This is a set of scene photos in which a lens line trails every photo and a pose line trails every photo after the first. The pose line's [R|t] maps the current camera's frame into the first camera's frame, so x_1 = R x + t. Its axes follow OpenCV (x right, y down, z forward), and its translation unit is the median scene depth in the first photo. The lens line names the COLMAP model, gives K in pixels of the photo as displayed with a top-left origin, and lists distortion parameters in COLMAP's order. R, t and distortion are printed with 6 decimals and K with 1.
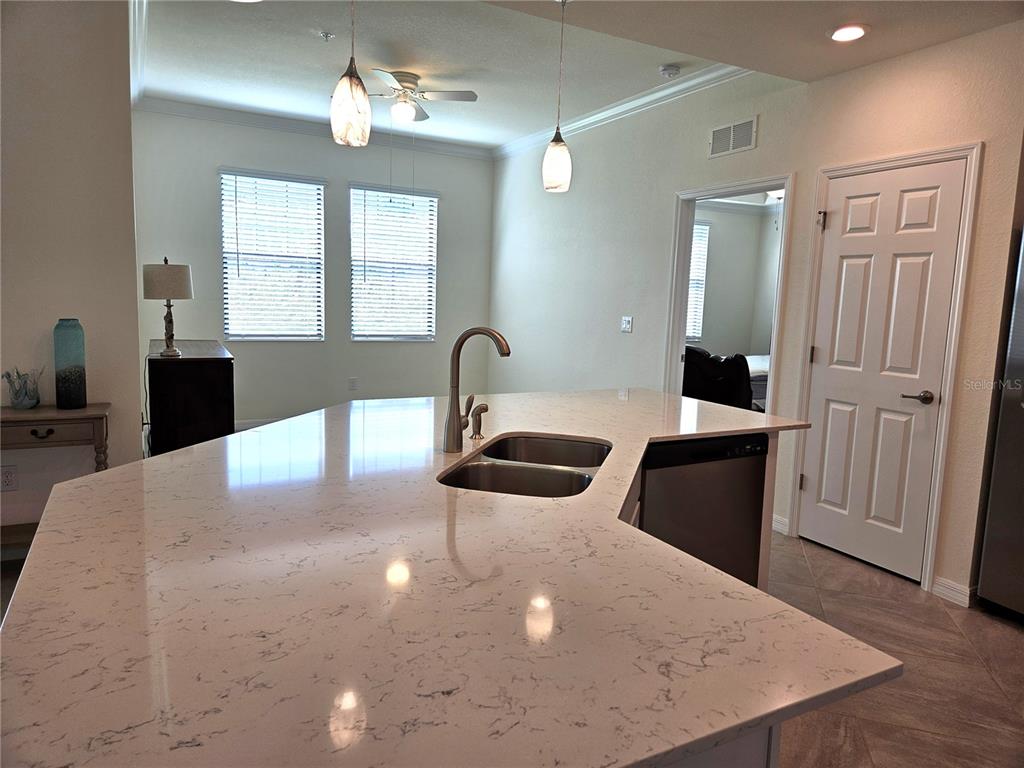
lens RADIAL K [[682.4, 0, 512.0], [0, 682.4, 384.0], [0, 0, 1]] dist [0.065968, -0.050011]
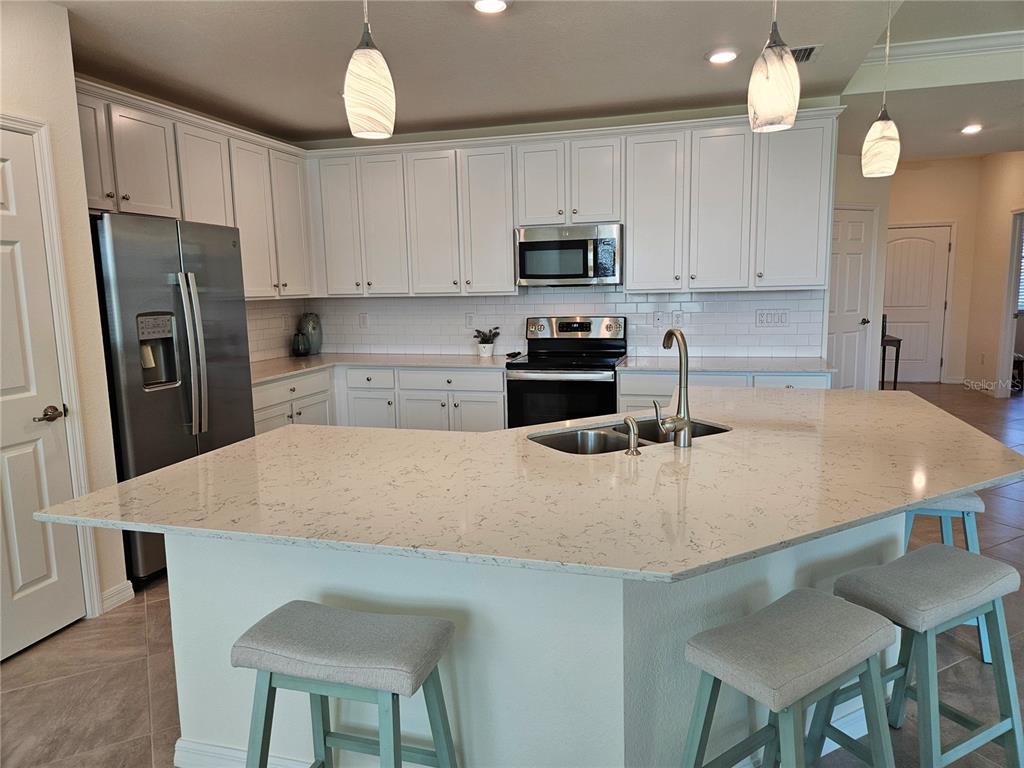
lens RADIAL K [[682.4, 0, 512.0], [0, 682.4, 384.0], [0, 0, 1]] dist [0.065968, -0.050011]
pose [[-0.716792, -0.120336, 0.686825, -0.371492], [0.085942, 0.962239, 0.258282, -0.178499], [-0.691970, 0.244162, -0.679384, 1.124217]]
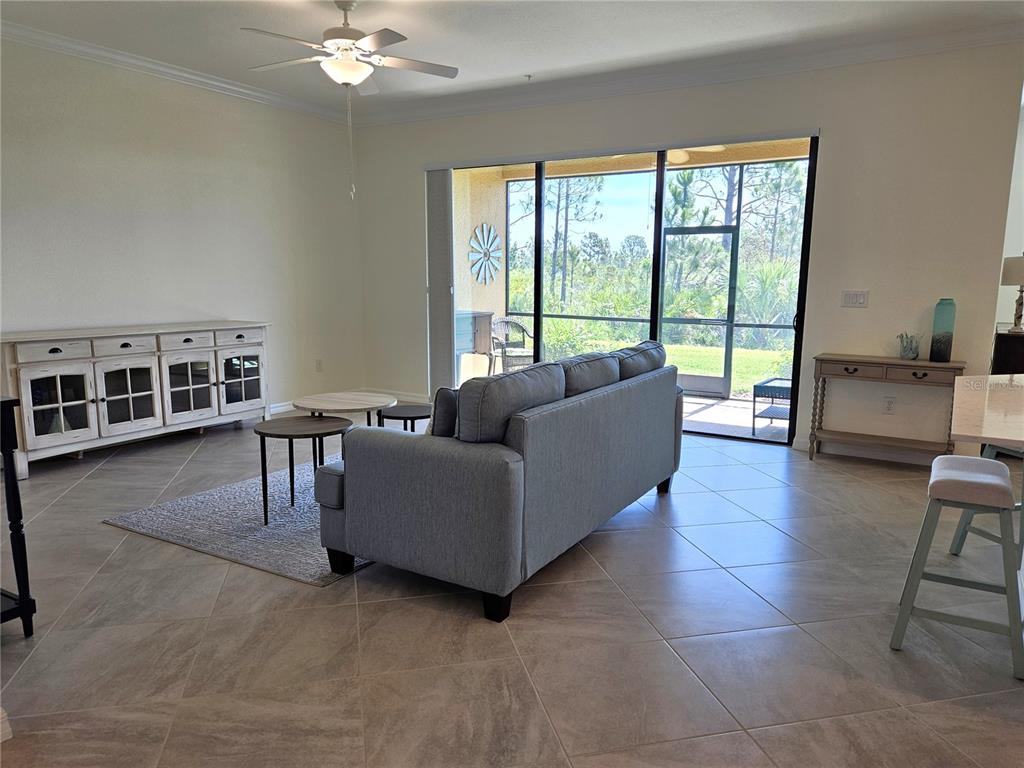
lens RADIAL K [[724.4, 0, 516.0], [0, 724.4, 398.3], [0, 0, 1]] dist [0.021568, -0.006828]
pose [[0.506655, 0.113531, -0.854641, 0.199110], [-0.104221, 0.992087, 0.070004, 0.088654], [0.855826, 0.053604, 0.514479, -0.475851]]
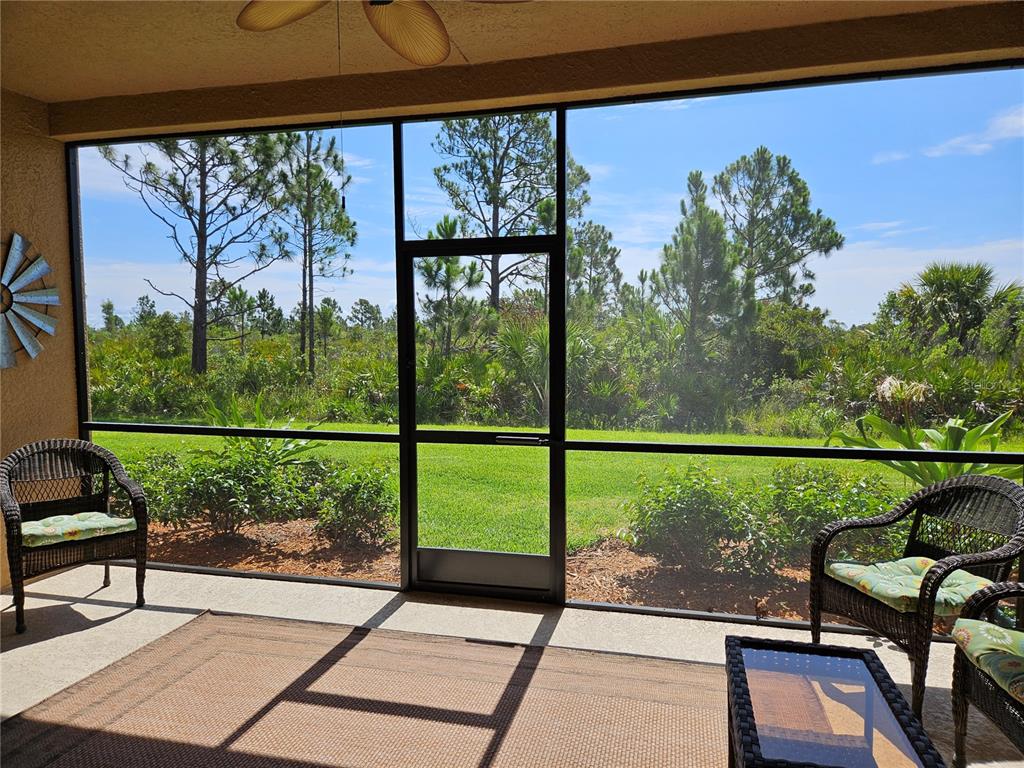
lens RADIAL K [[675.2, 0, 531.9], [0, 675.2, 385.0], [0, 0, 1]] dist [0.010135, 0.001295]
pose [[0.765104, 0.003874, -0.643895, -0.914215], [-0.053425, 0.996916, -0.057483, -0.094097], [0.641686, 0.078381, 0.762952, 0.557695]]
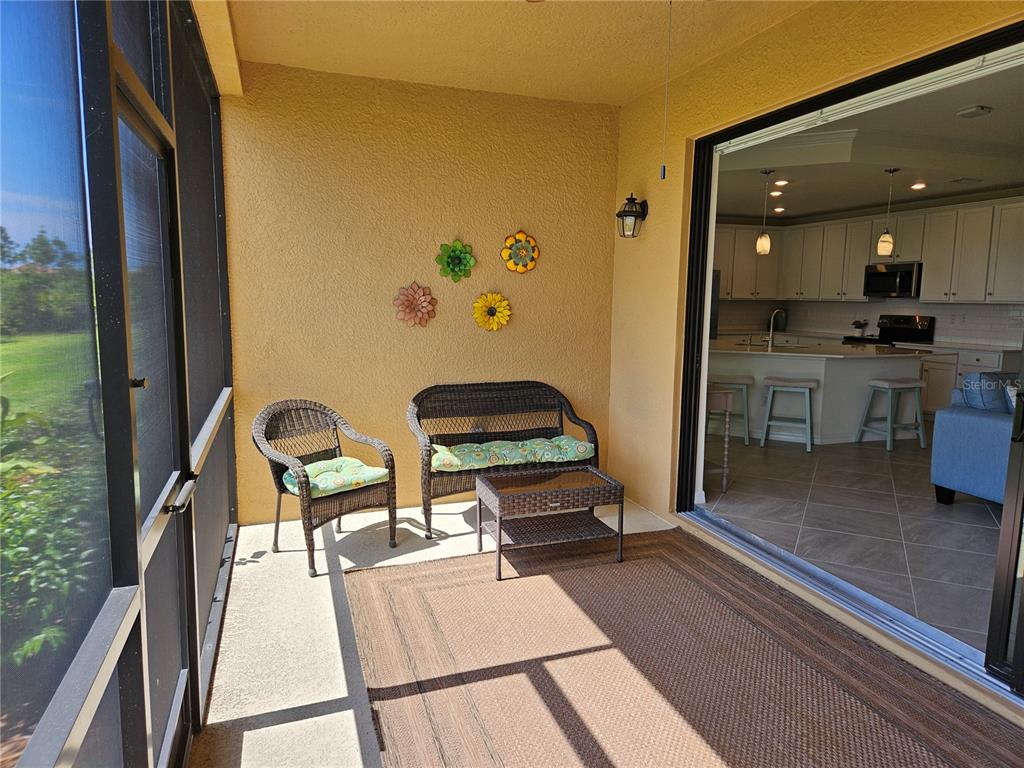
lens RADIAL K [[682.4, 0, 512.0], [0, 682.4, 384.0], [0, 0, 1]] dist [0.065968, -0.050011]
pose [[0.162649, -0.158231, 0.973914, -2.173717], [0.120781, 0.982827, 0.139508, -0.208167], [-0.979264, 0.094940, 0.178968, 0.983167]]
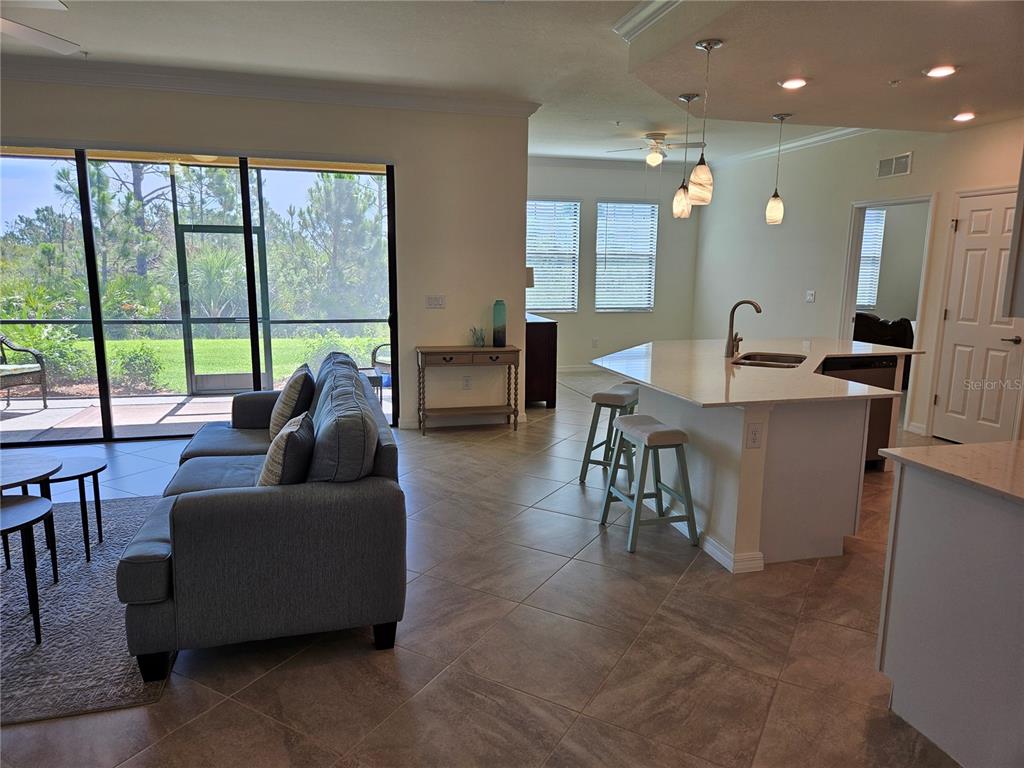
lens RADIAL K [[682.4, 0, 512.0], [0, 682.4, 384.0], [0, 0, 1]] dist [0.065968, -0.050011]
pose [[0.973779, 0.012571, -0.227150, -0.158339], [-0.004276, 0.999307, 0.036975, 0.063527], [0.227458, -0.035035, 0.973158, -0.786885]]
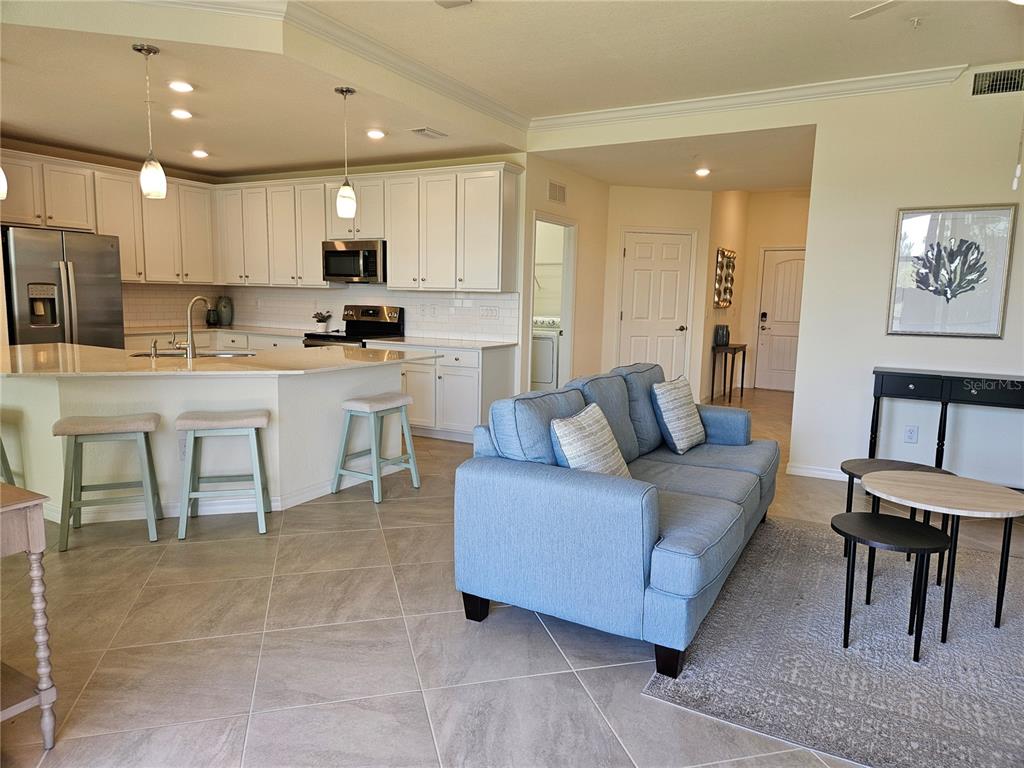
lens RADIAL K [[682.4, 0, 512.0], [0, 682.4, 384.0], [0, 0, 1]] dist [0.065968, -0.050011]
pose [[-0.540002, -0.154169, 0.827423, -1.389226], [0.068824, 0.971700, 0.225969, -0.134082], [-0.838845, 0.178970, -0.514110, 0.749342]]
